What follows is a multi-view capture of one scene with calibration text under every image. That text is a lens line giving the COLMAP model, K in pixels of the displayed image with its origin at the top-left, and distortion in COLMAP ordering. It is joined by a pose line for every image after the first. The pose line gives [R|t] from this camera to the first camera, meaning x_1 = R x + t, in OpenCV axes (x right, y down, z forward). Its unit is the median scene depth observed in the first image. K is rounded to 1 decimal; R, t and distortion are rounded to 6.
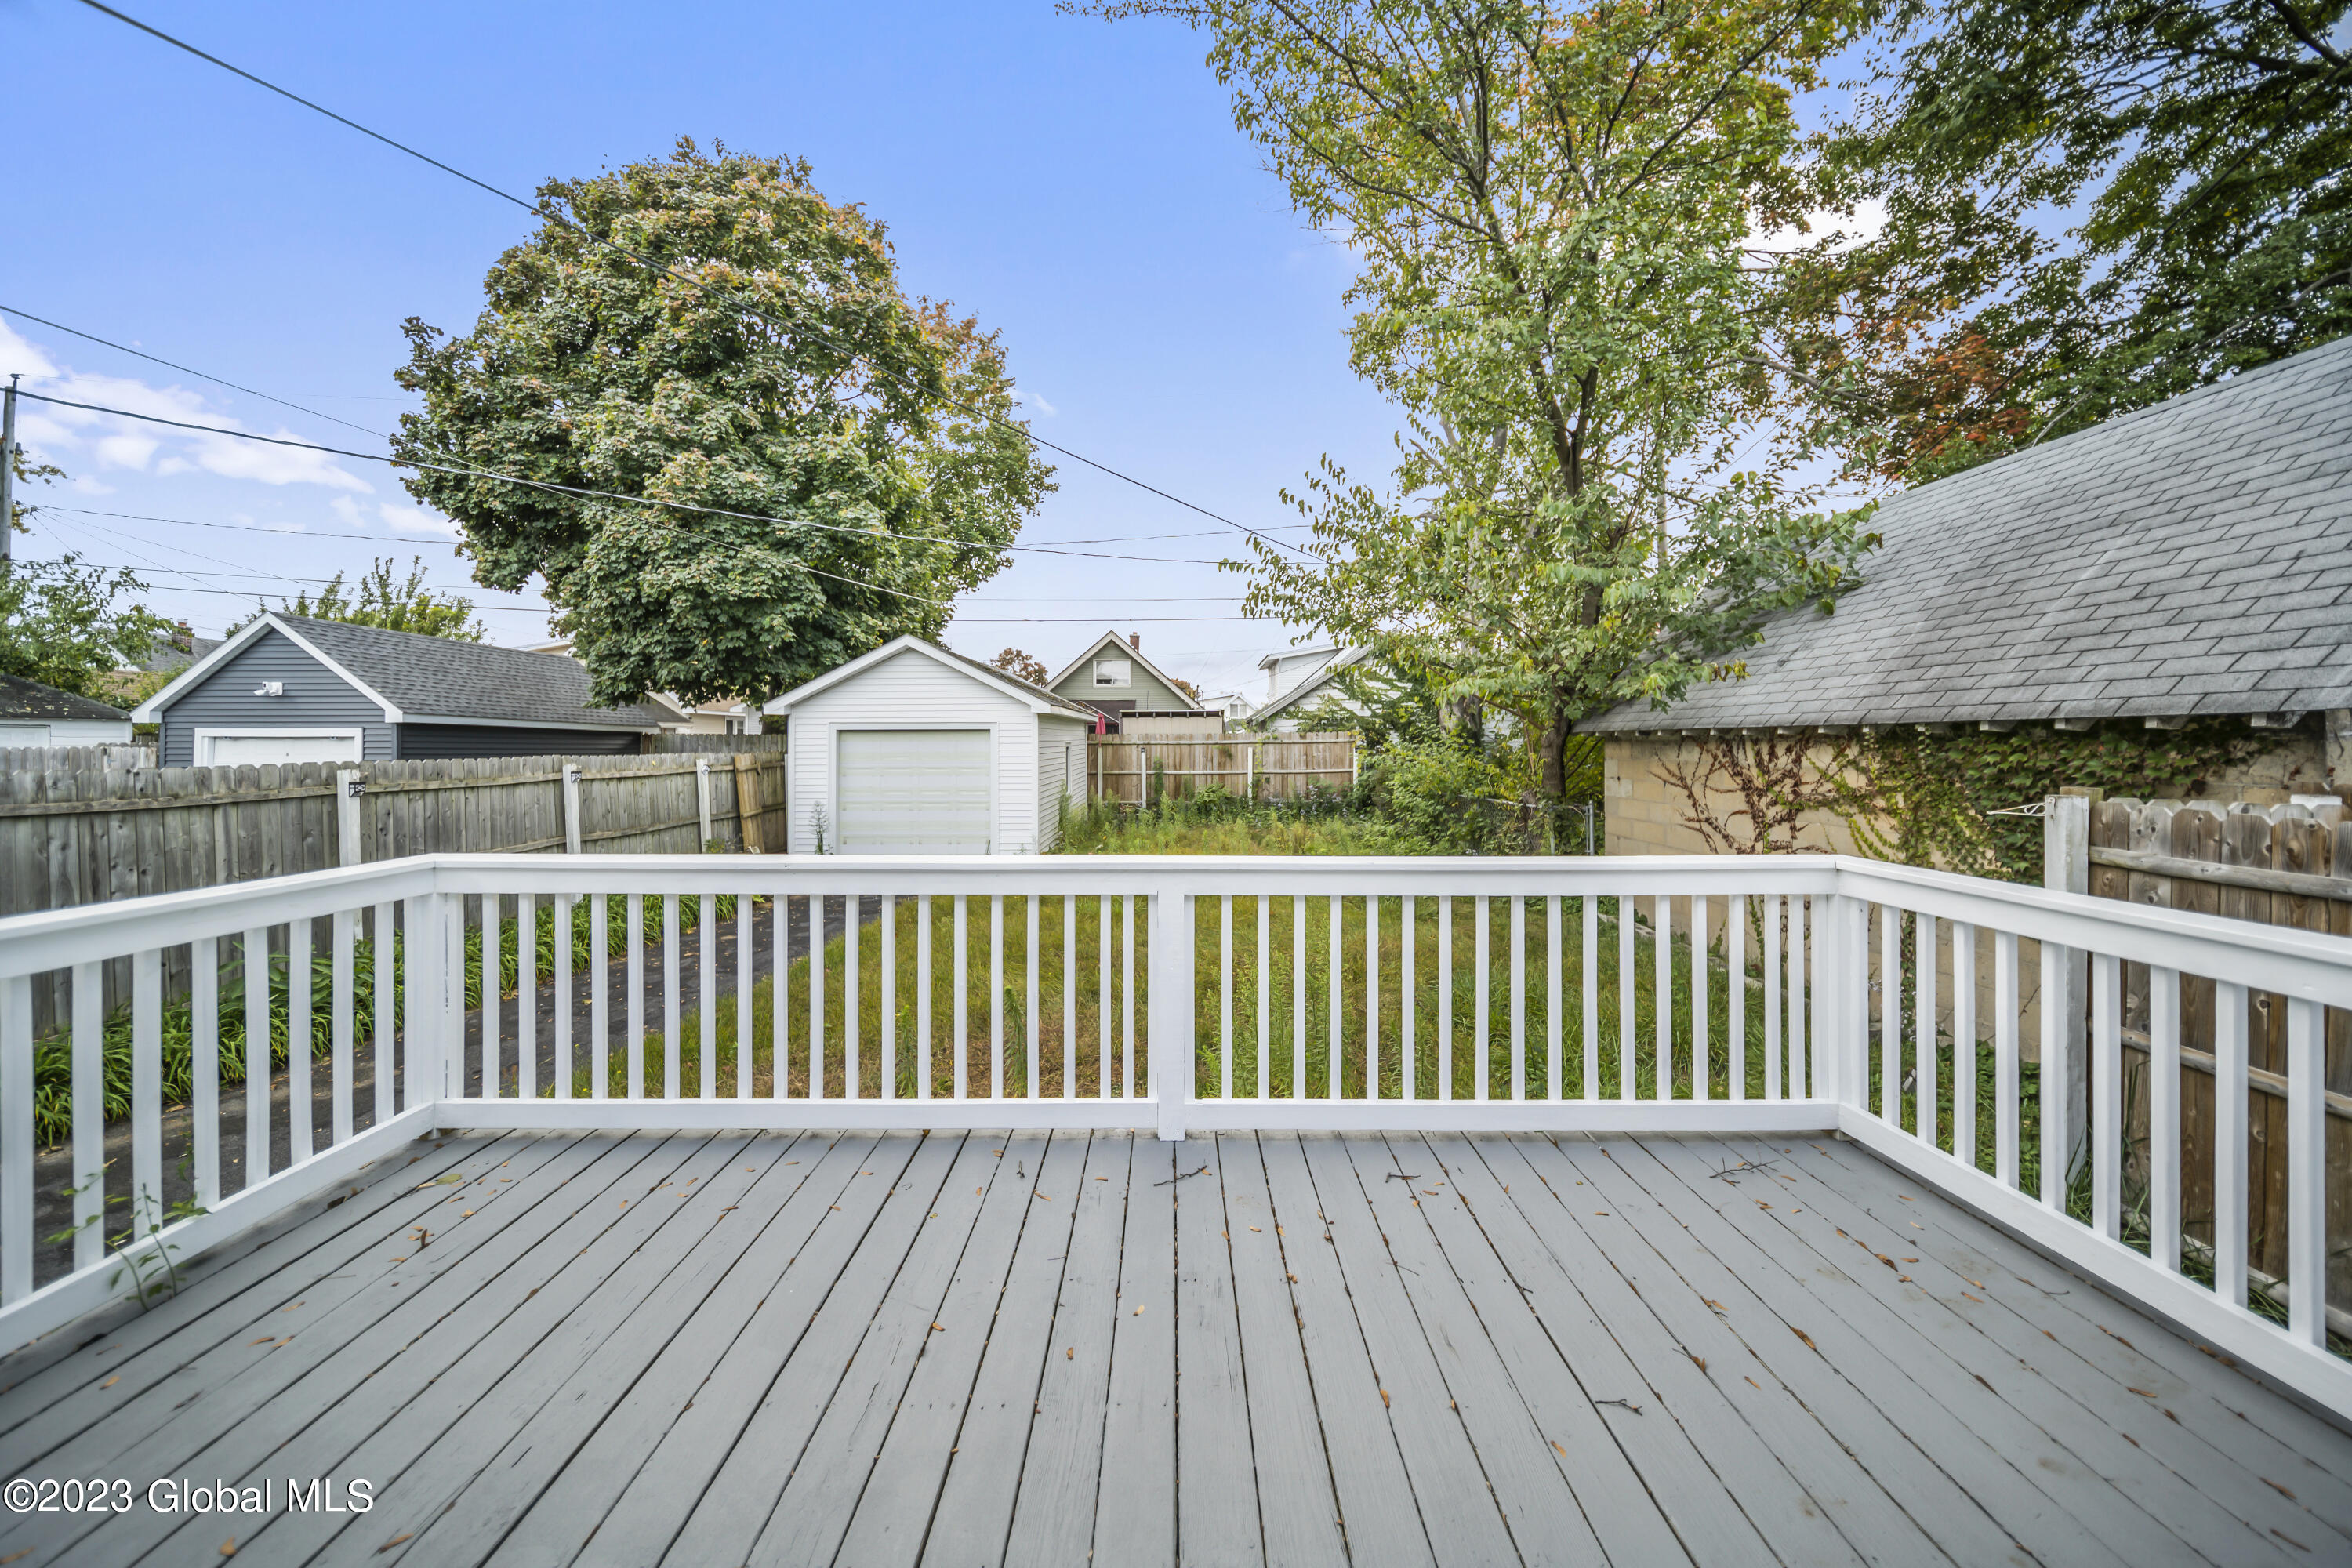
lens RADIAL K [[848.7, 0, 1187.5], [0, 848.7, 735.2], [0, 0, 1]] dist [0.007493, -0.001563]
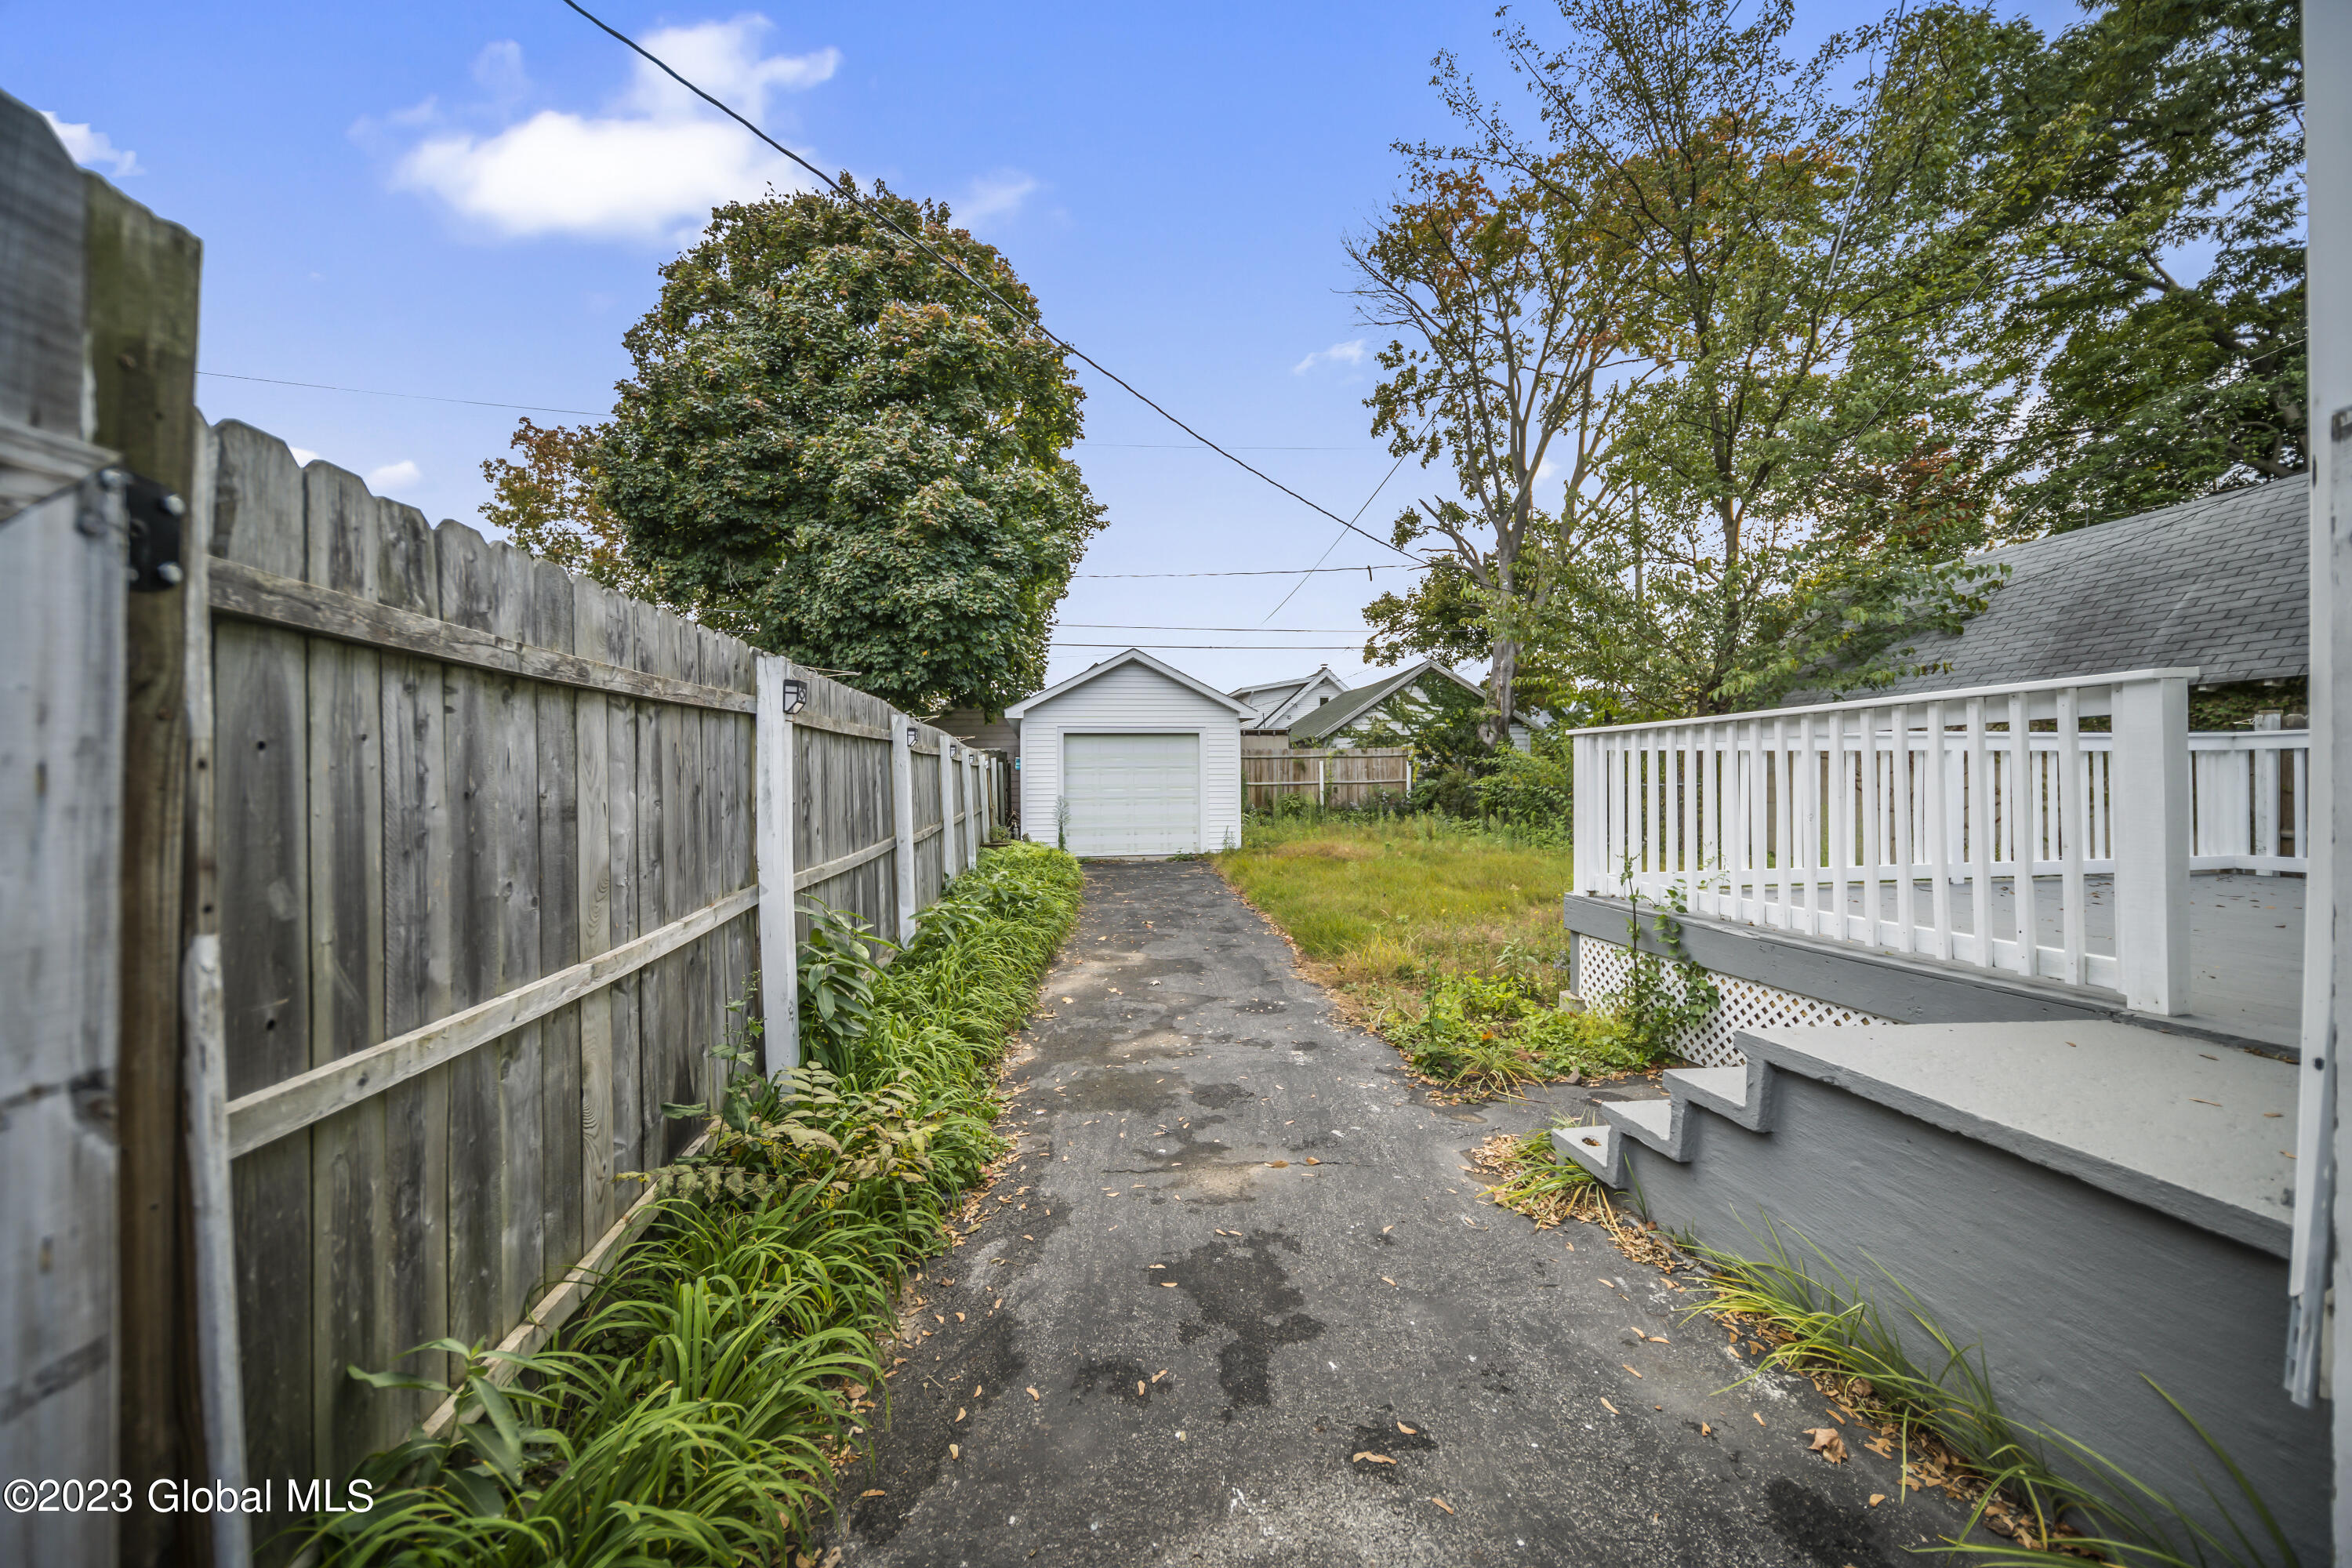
lens RADIAL K [[848.7, 0, 1164.2], [0, 848.7, 782.0], [0, 0, 1]] dist [0.007493, -0.001563]
pose [[0.983497, -0.008112, 0.180742, -0.408184], [0.008032, 0.999967, 0.001172, 0.047384], [-0.180745, 0.000300, 0.983530, -0.101032]]
